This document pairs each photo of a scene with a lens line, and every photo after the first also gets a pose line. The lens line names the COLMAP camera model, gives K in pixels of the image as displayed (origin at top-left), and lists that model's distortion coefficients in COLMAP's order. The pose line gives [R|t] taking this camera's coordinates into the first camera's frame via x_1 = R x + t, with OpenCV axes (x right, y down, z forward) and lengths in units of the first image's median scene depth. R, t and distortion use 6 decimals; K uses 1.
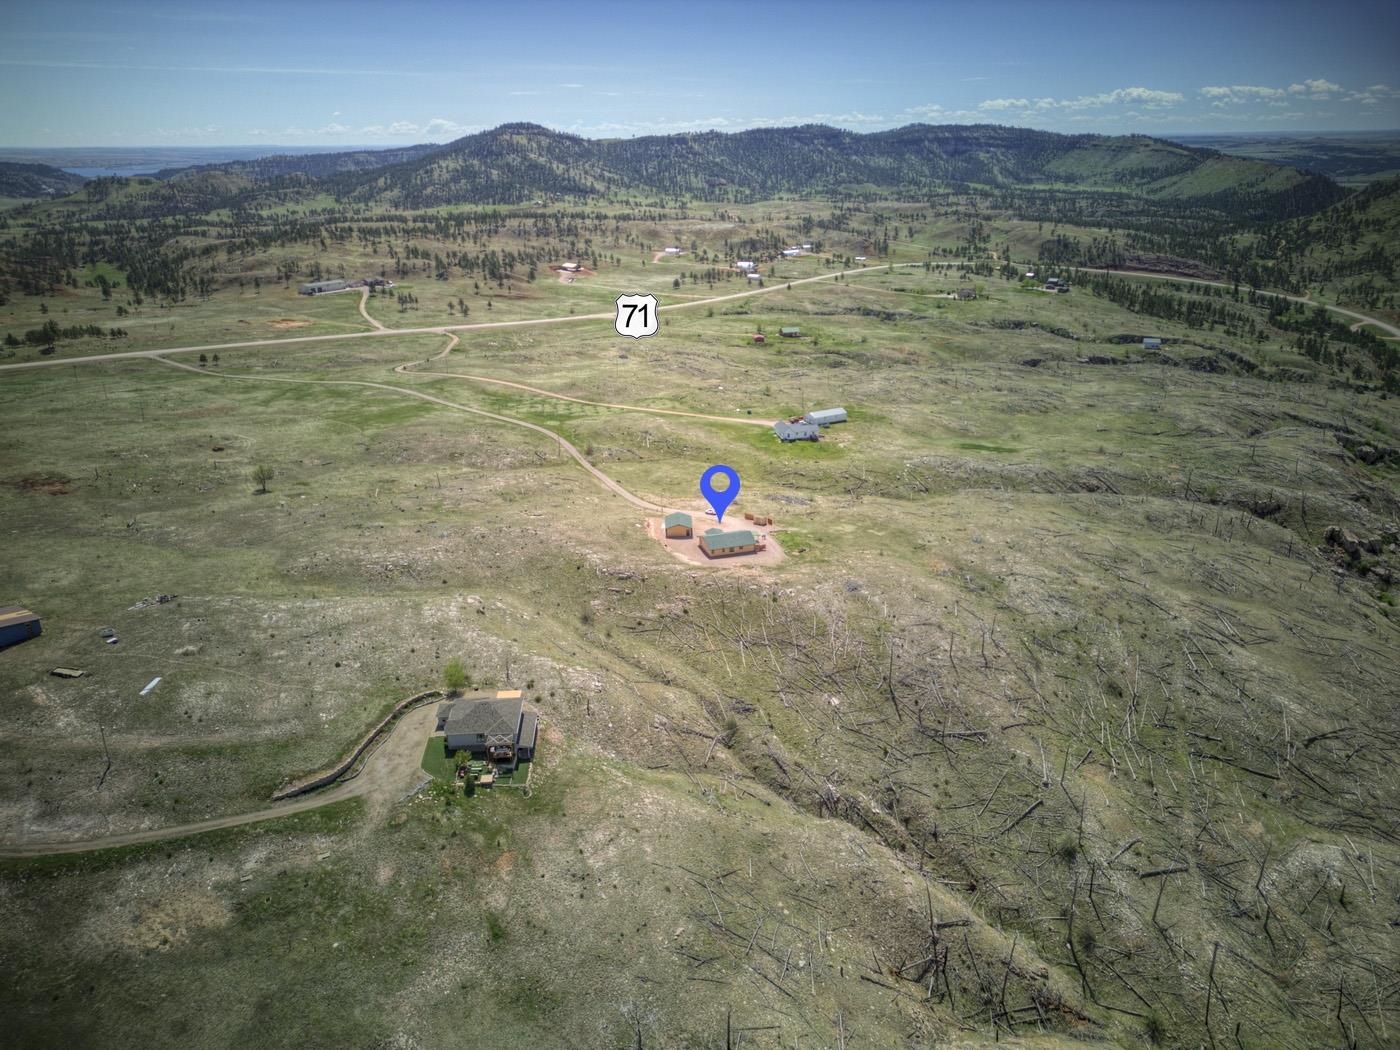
lens RADIAL K [[973.0, 0, 694.3], [0, 973.0, 516.2], [0, 0, 1]] dist [0.085279, -0.079470]
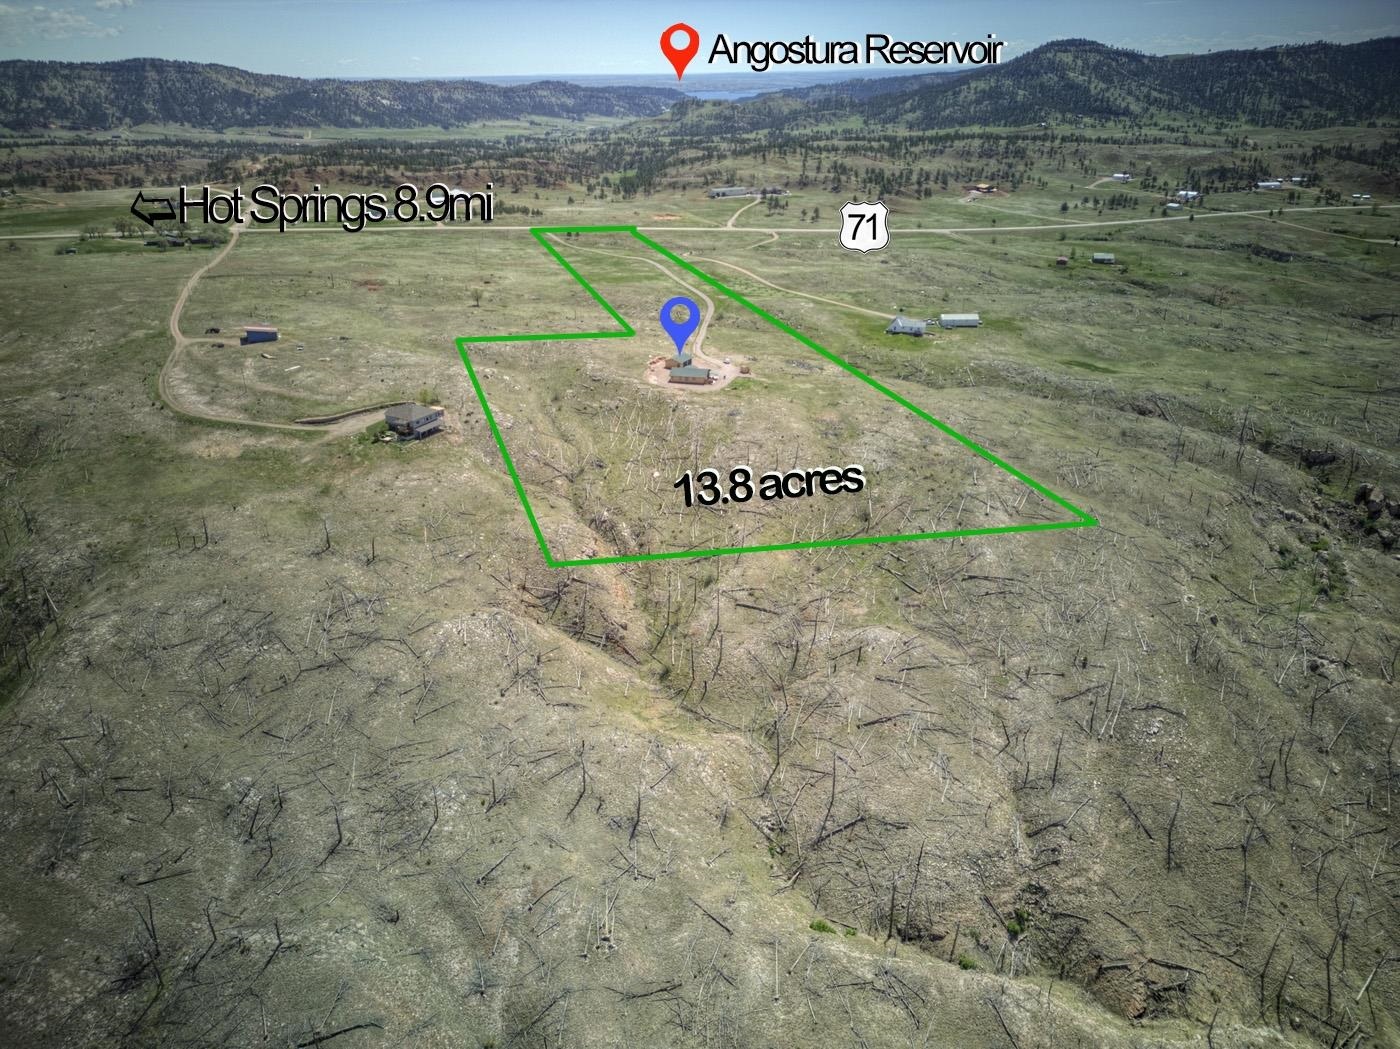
lens RADIAL K [[973.0, 0, 694.3], [0, 973.0, 515.7], [0, 0, 1]] dist [0.085279, -0.079470]
pose [[0.849519, 0.215437, -0.481565, 0.194987], [-0.182606, 0.976471, 0.114712, 0.016725], [0.494948, -0.009513, 0.868871, -0.045612]]
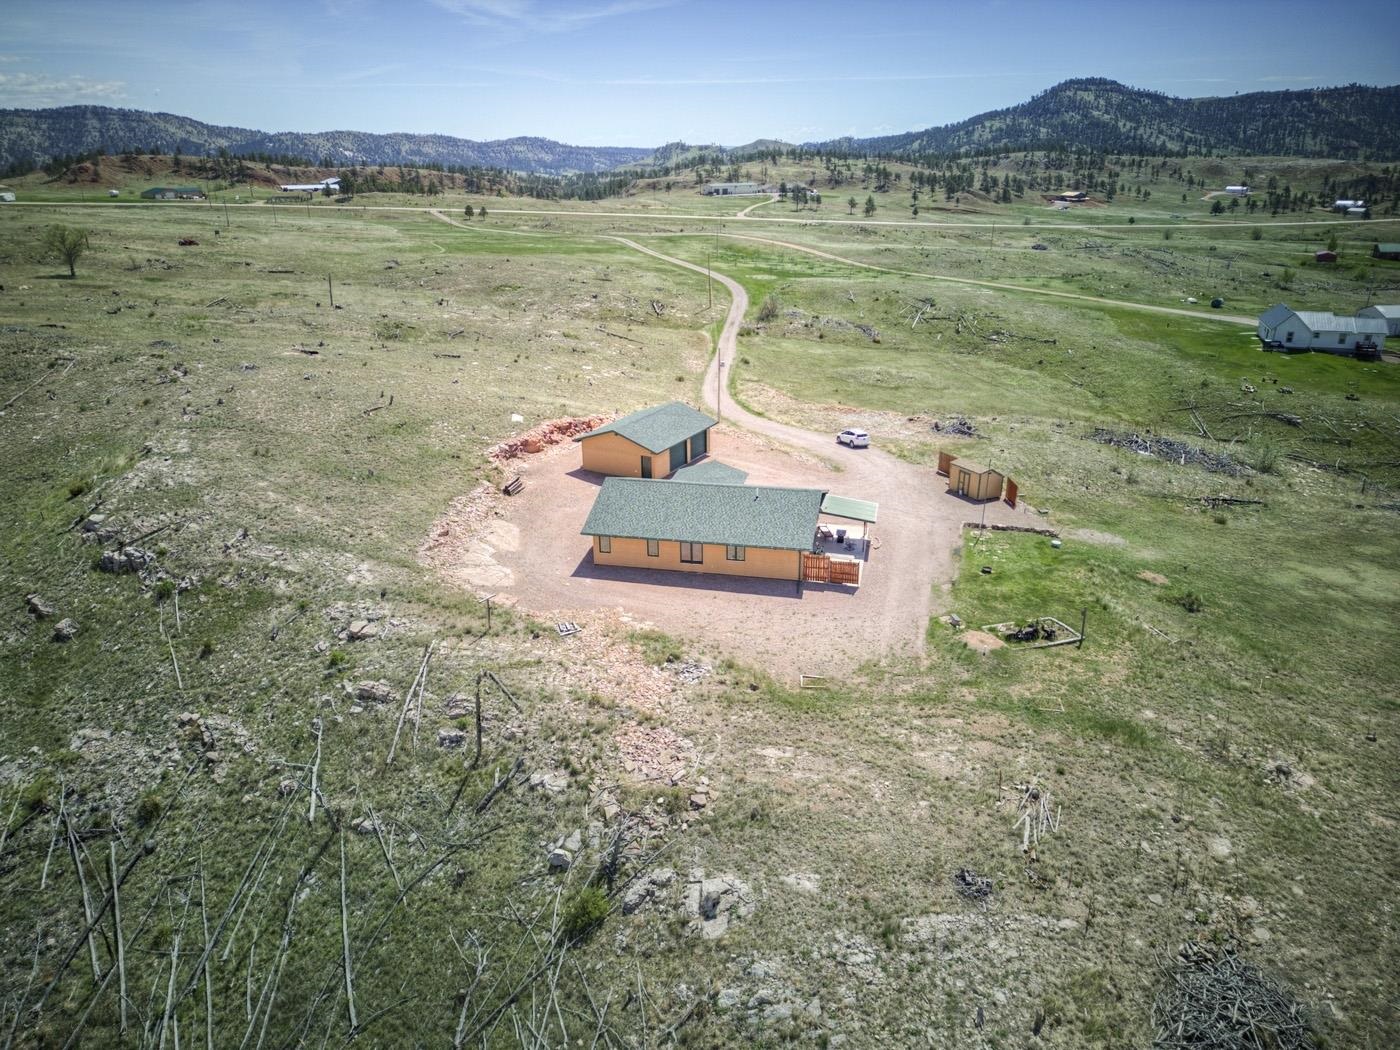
lens RADIAL K [[973.0, 0, 694.3], [0, 973.0, 516.2], [0, 0, 1]] dist [0.085279, -0.079470]
pose [[0.857836, 0.180448, -0.481203, 0.037912], [-0.179574, 0.982557, 0.048327, 0.004167], [0.481530, 0.044955, 0.875276, 0.212397]]
